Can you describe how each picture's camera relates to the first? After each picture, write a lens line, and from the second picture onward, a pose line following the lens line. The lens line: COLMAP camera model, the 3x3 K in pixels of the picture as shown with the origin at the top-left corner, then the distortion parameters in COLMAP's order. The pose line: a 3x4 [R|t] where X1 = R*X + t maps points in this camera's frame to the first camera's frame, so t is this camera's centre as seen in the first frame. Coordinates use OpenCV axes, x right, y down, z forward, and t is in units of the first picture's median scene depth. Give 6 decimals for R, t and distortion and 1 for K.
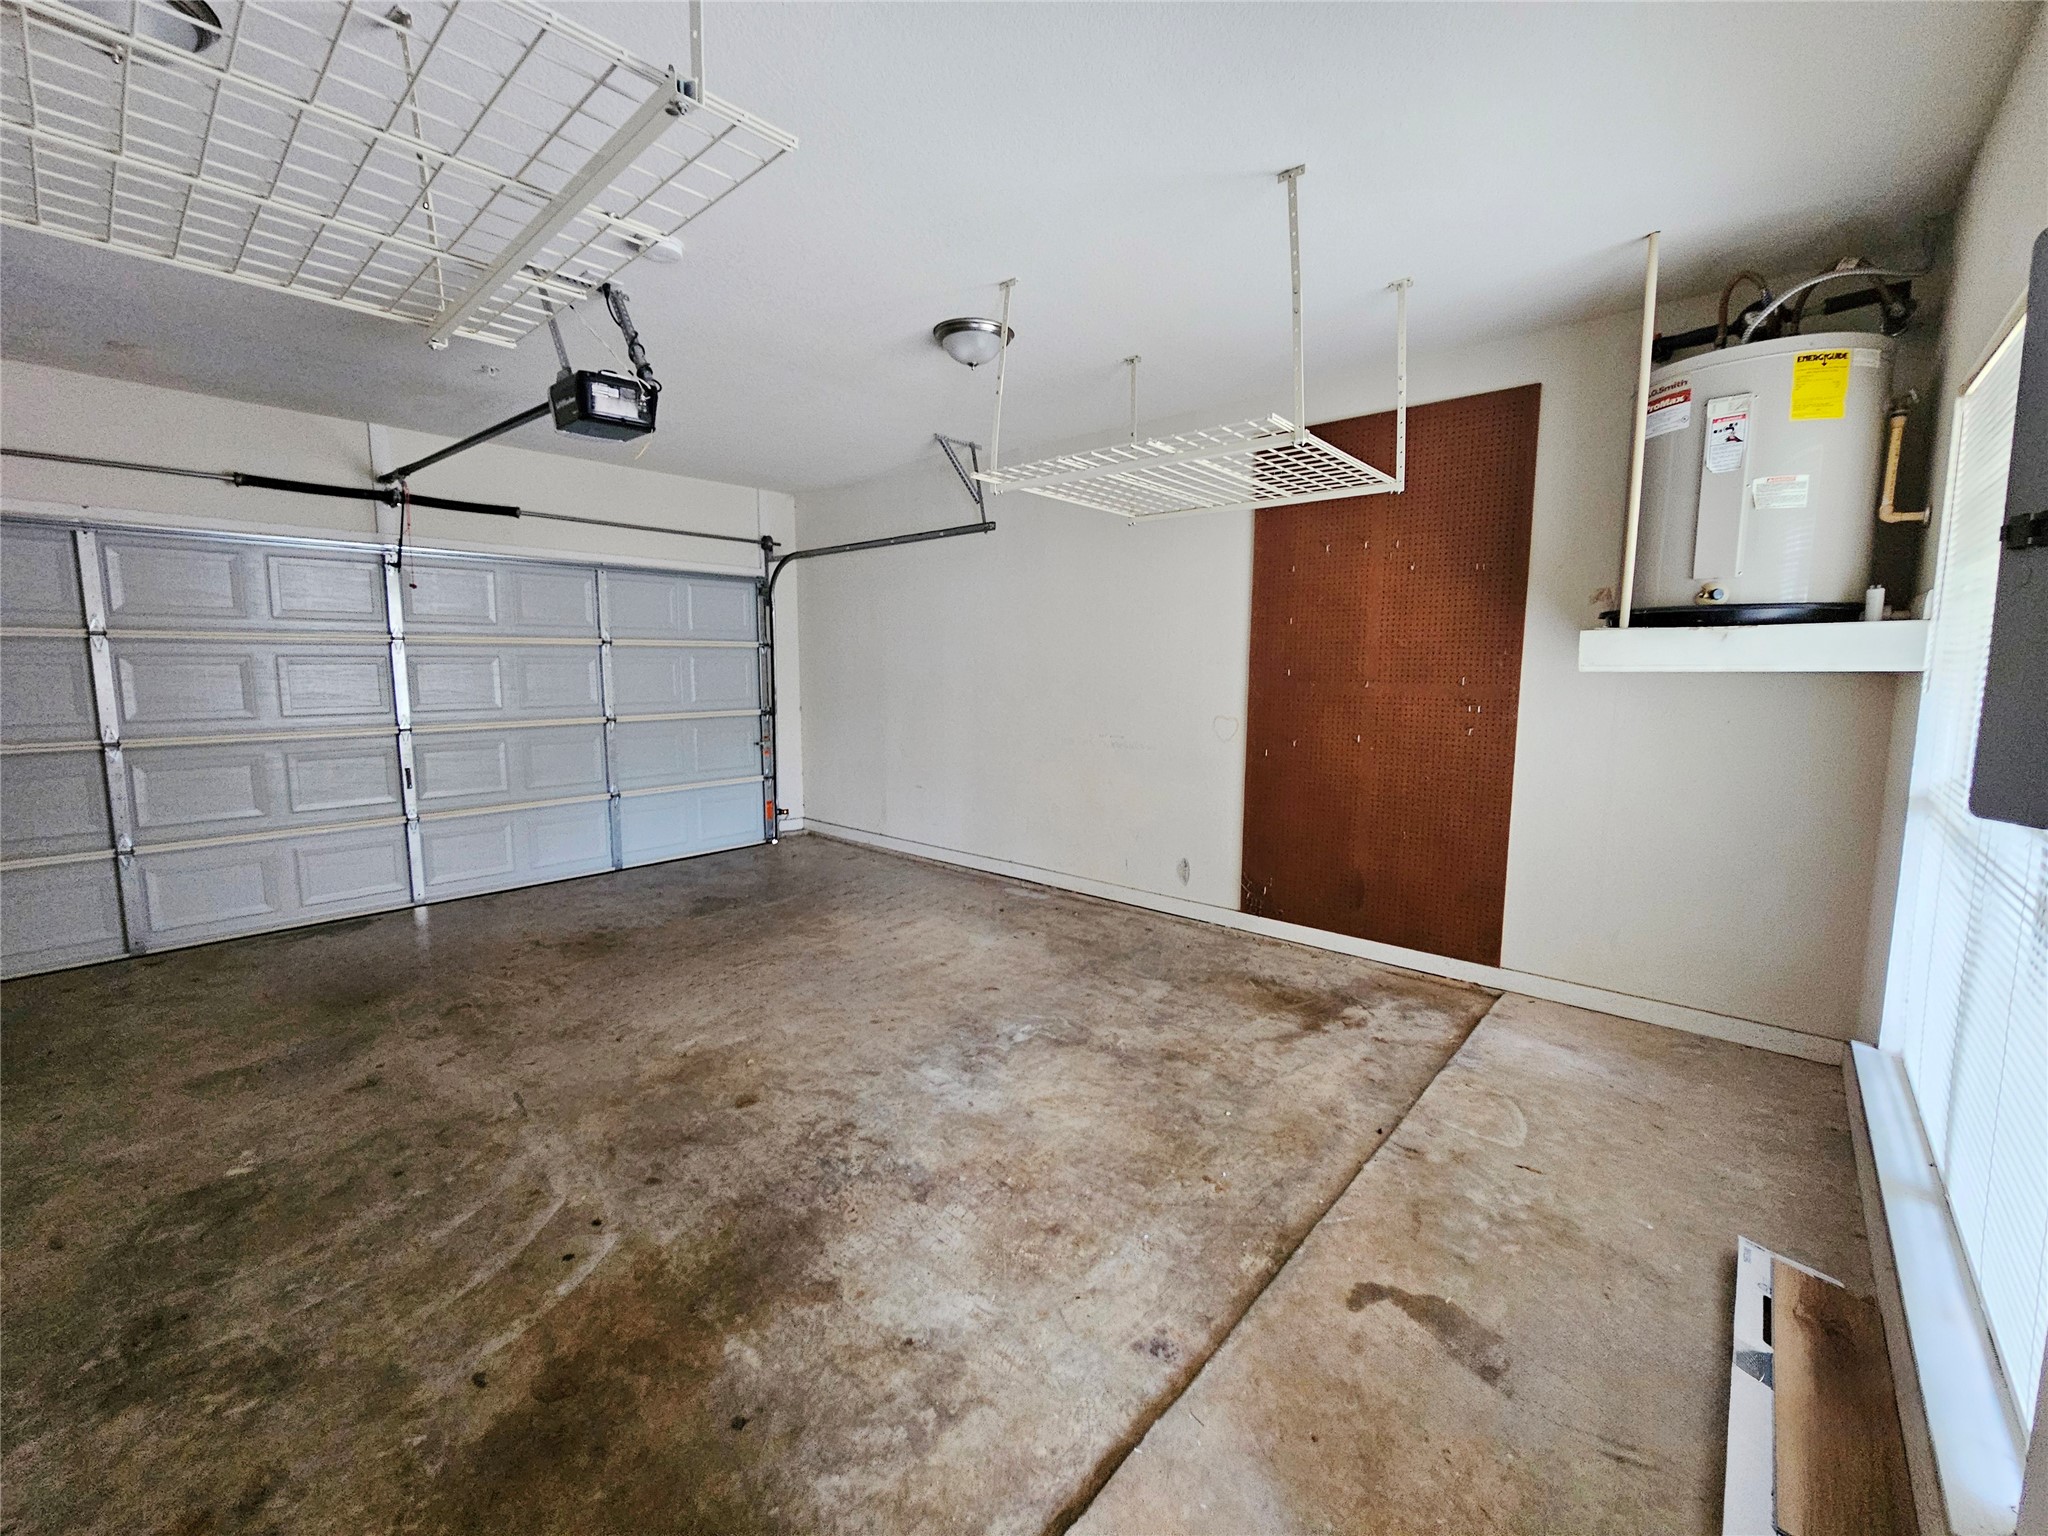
lens RADIAL K [[845.2, 0, 1016.2], [0, 845.2, 764.5], [0, 0, 1]] dist [-0.002388, 0.000613]
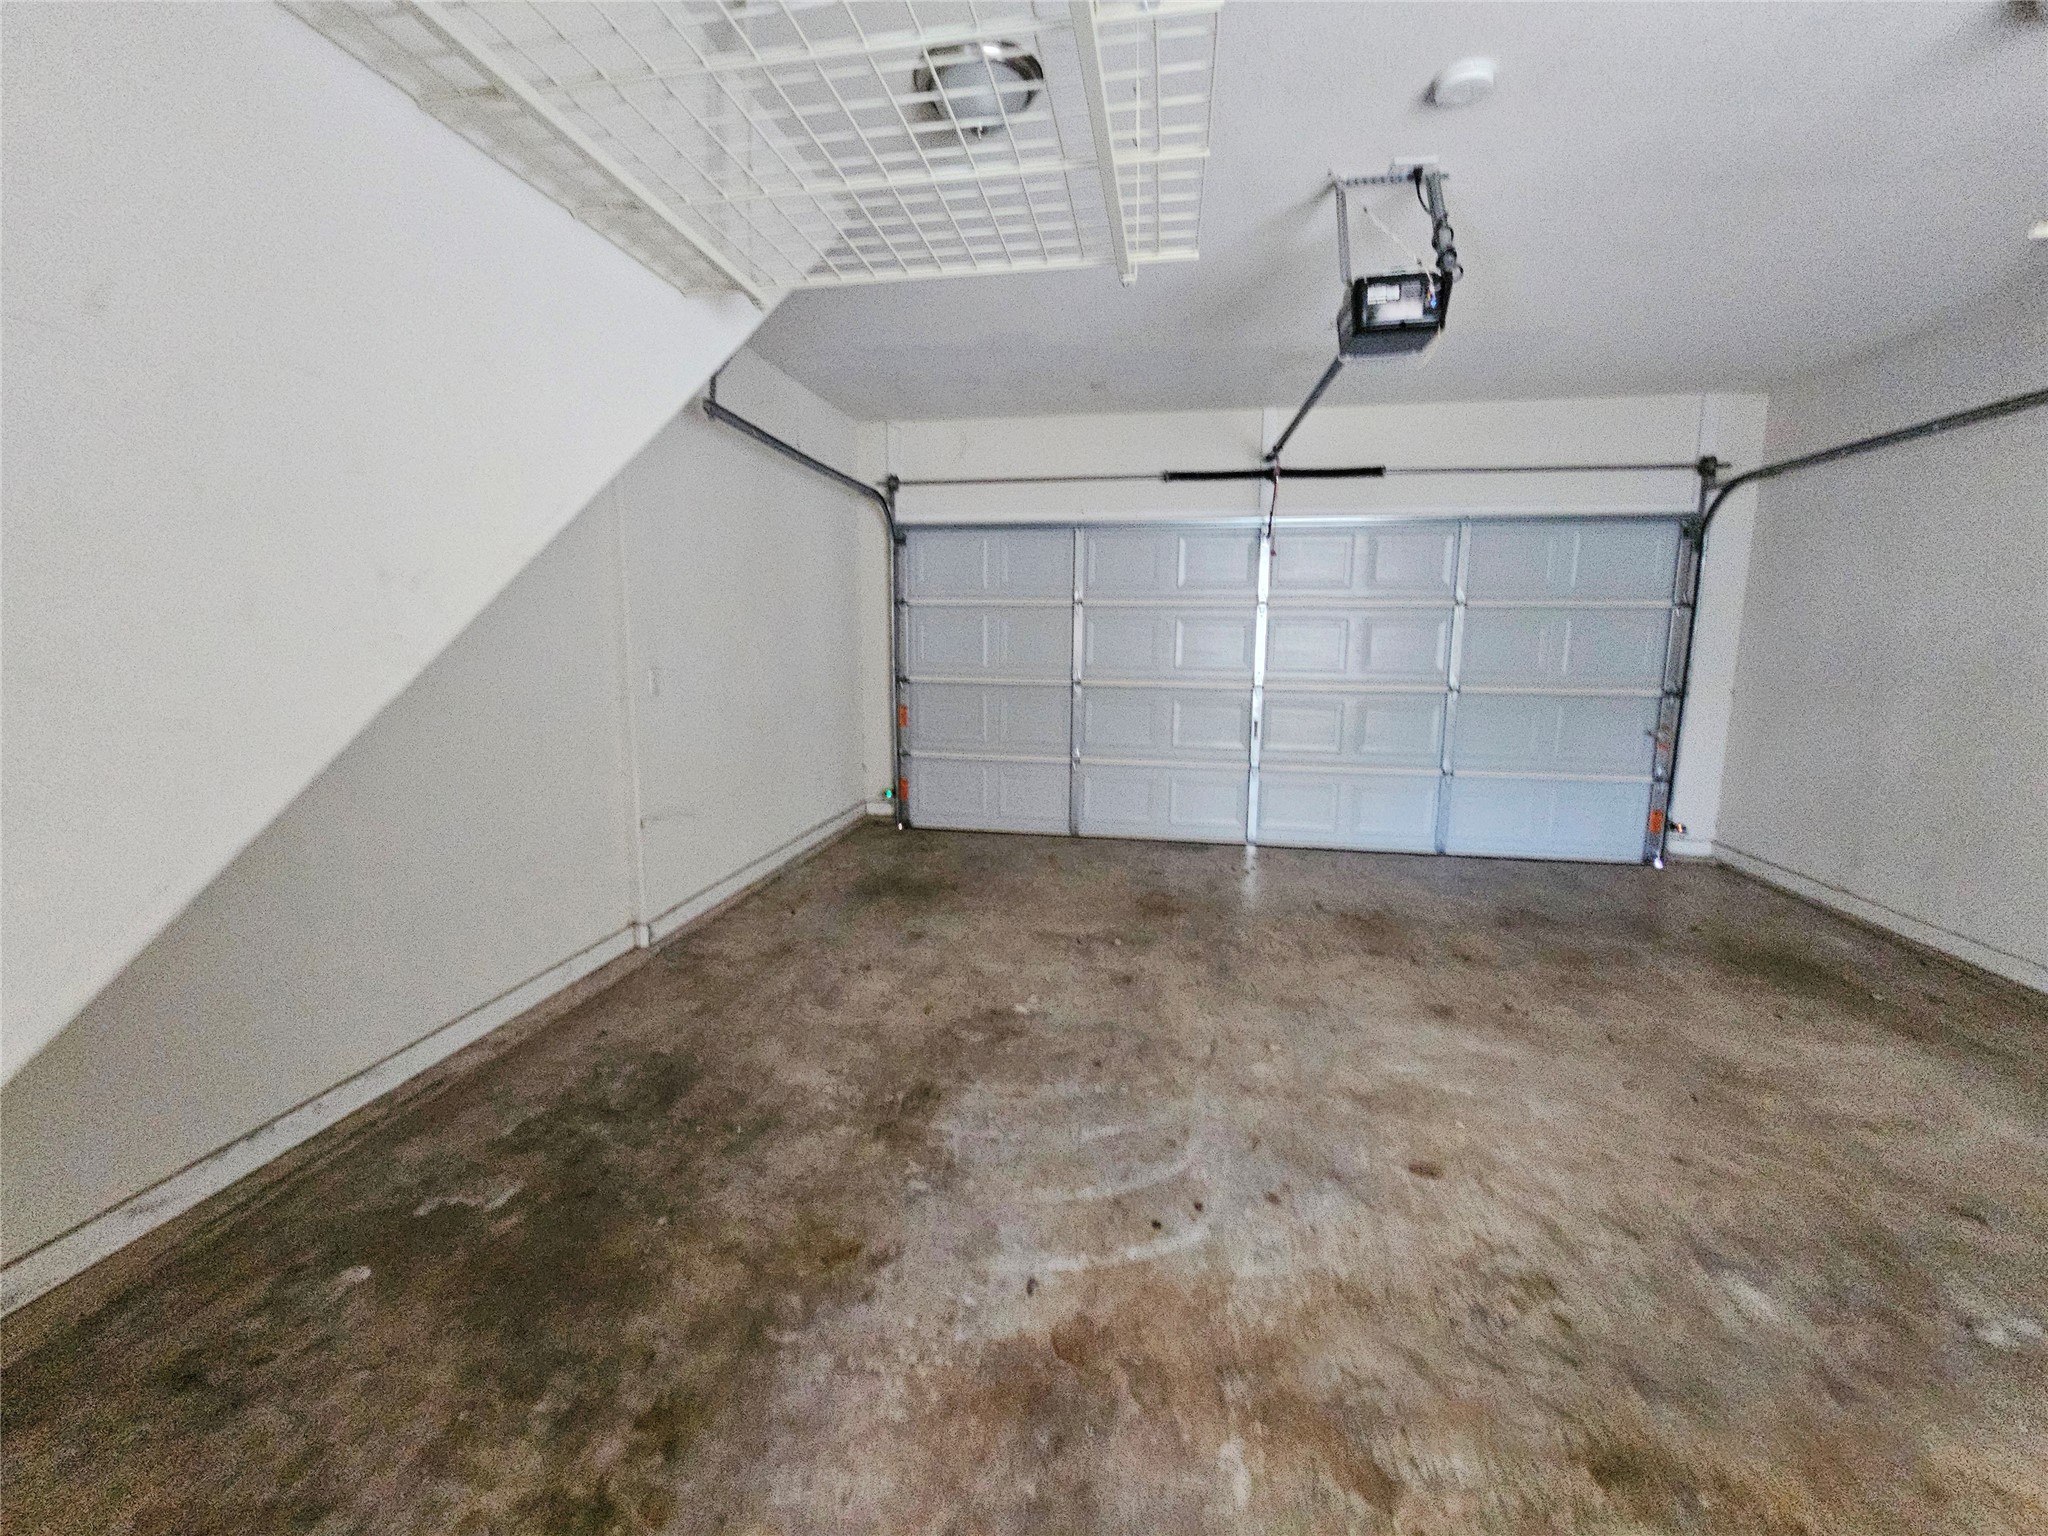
lens RADIAL K [[845.2, 0, 1019.9], [0, 845.2, 751.5], [0, 0, 1]] dist [-0.002388, 0.000613]
pose [[0.520352, 0.120367, -0.845426, 0.091032], [-0.111432, 0.991122, 0.072525, -0.000962], [0.846650, 0.056469, 0.529145, 0.222801]]
